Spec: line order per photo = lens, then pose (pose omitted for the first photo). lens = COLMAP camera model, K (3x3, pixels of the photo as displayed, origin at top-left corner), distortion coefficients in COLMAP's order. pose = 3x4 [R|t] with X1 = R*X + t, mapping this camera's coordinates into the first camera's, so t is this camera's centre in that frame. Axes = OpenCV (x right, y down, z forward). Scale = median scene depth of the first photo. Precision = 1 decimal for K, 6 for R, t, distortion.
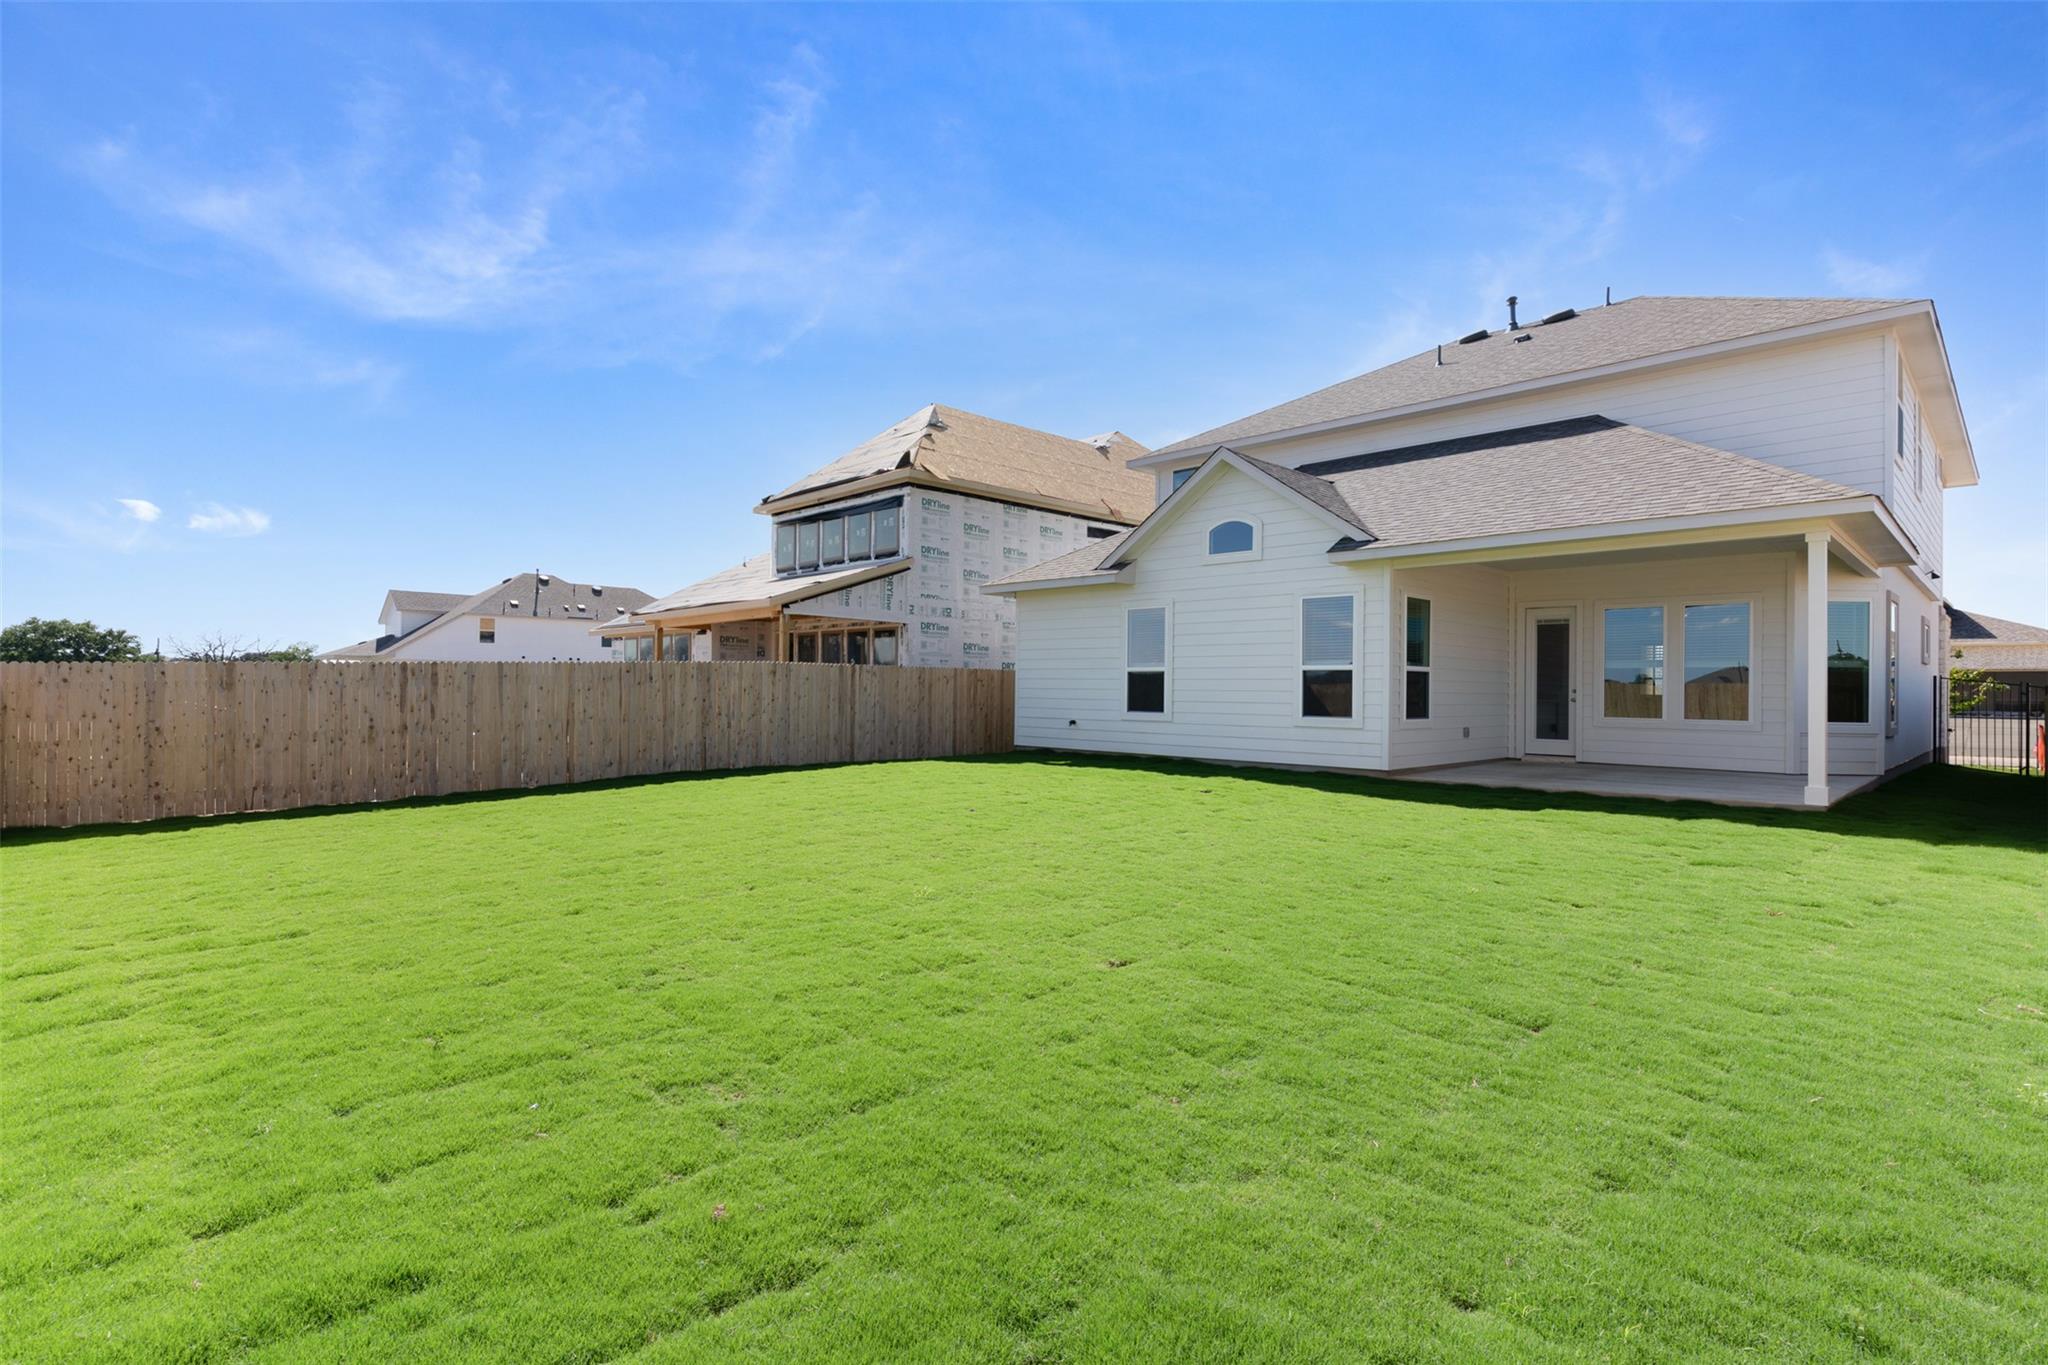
lens RADIAL K [[997.2, 0, 1023.4], [0, 997.2, 688.9], [0, 0, 1]] dist [0.001006, 0.000169]
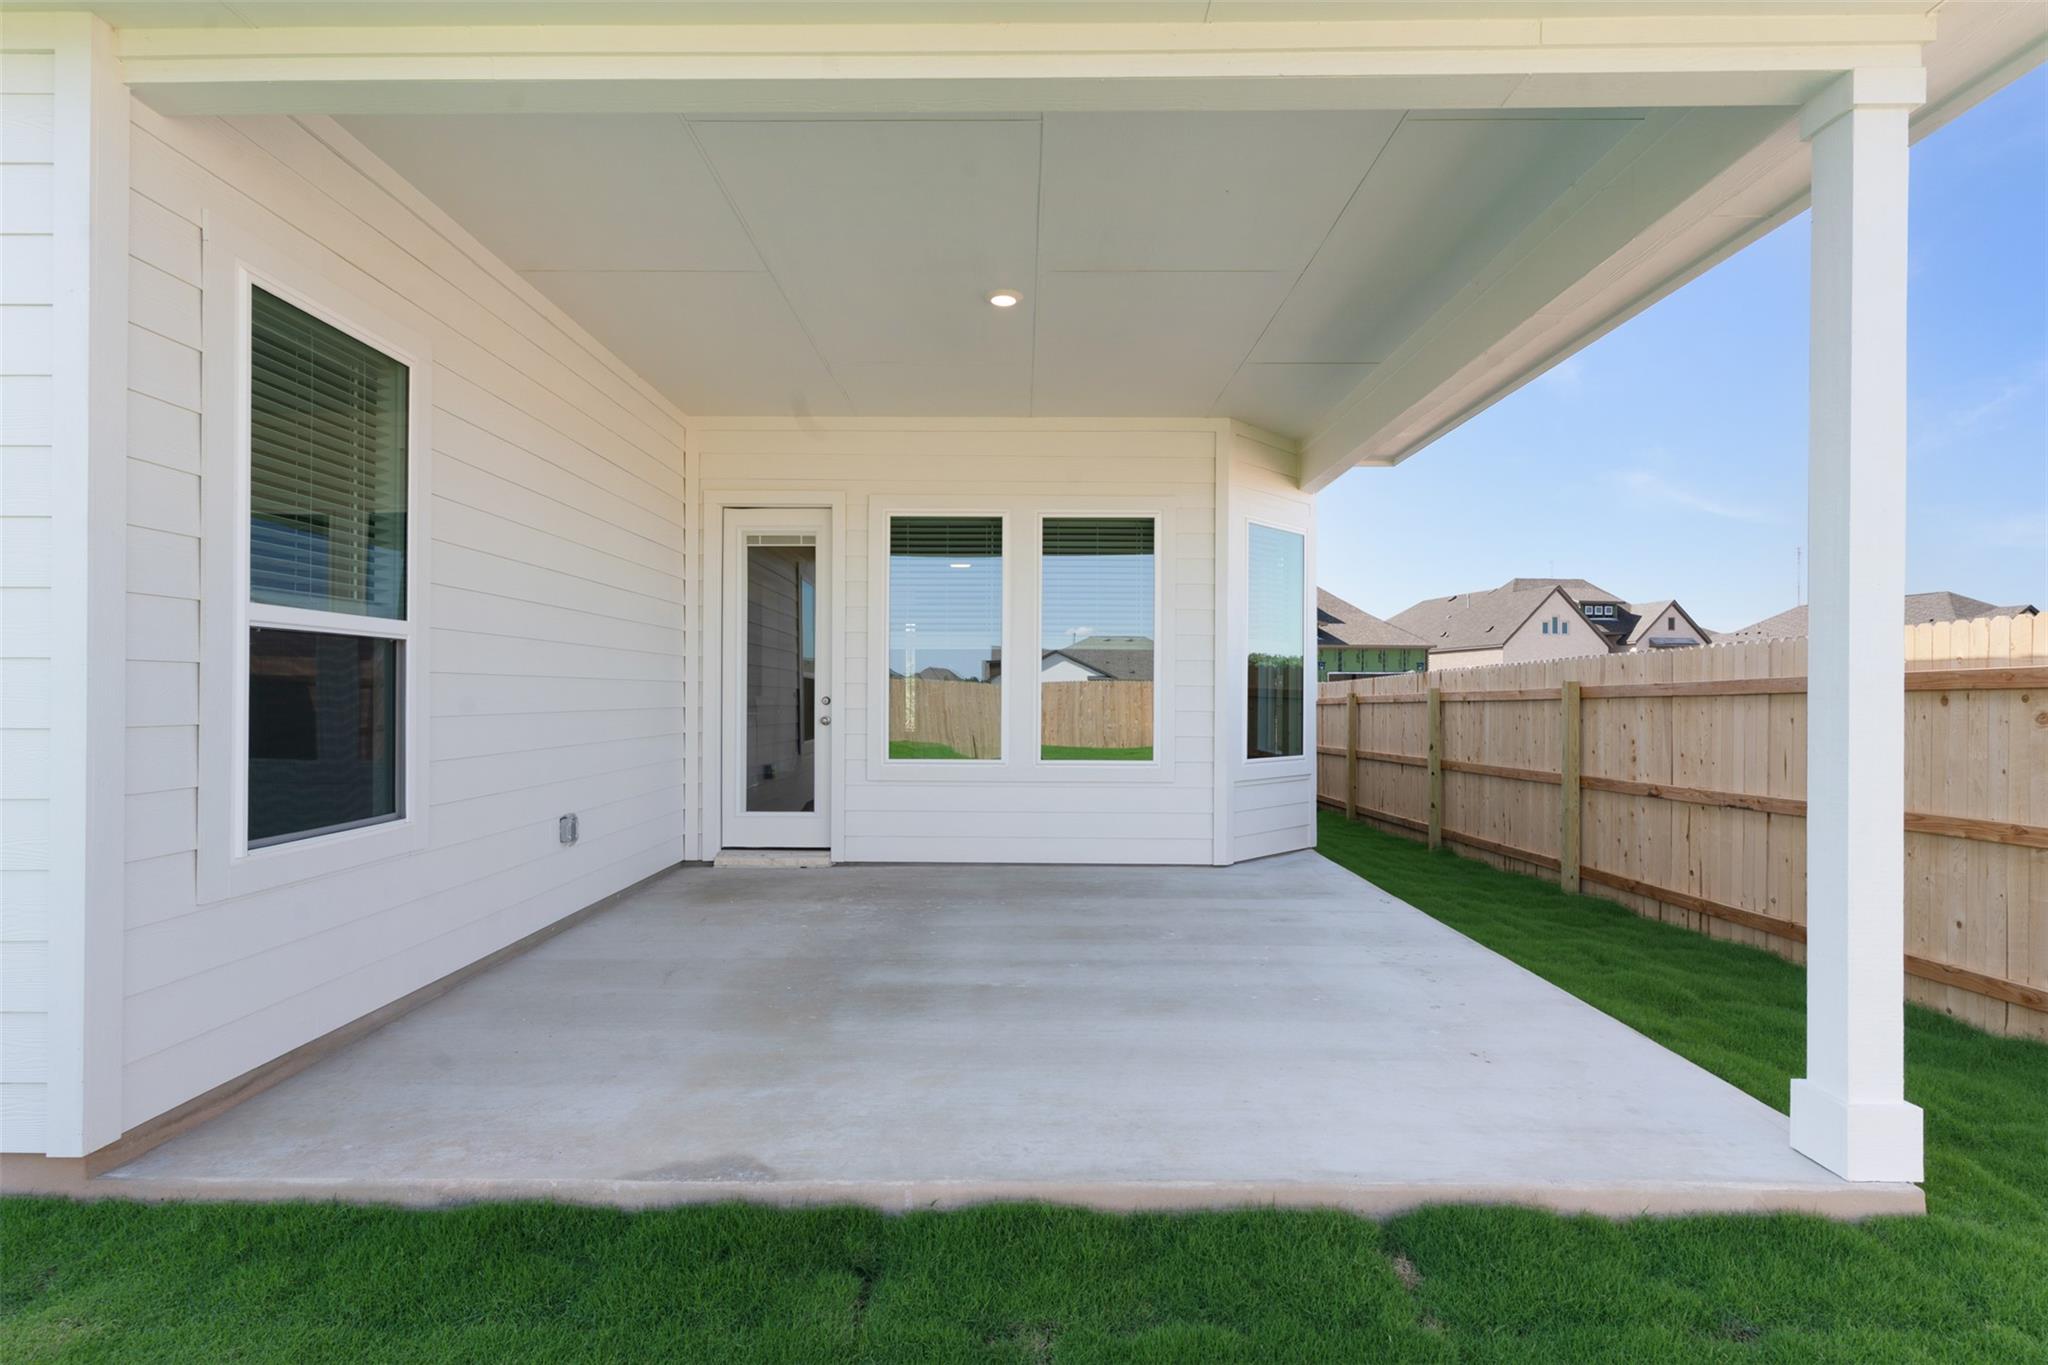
lens RADIAL K [[997.2, 0, 1022.0], [0, 997.2, 693.3], [0, 0, 1]] dist [0.001006, 0.000169]
pose [[0.708375, -0.002440, 0.705832, 0.306284], [0.005096, 0.999986, -0.001657, -0.000222], [-0.705817, 0.004771, 0.708378, 0.635089]]
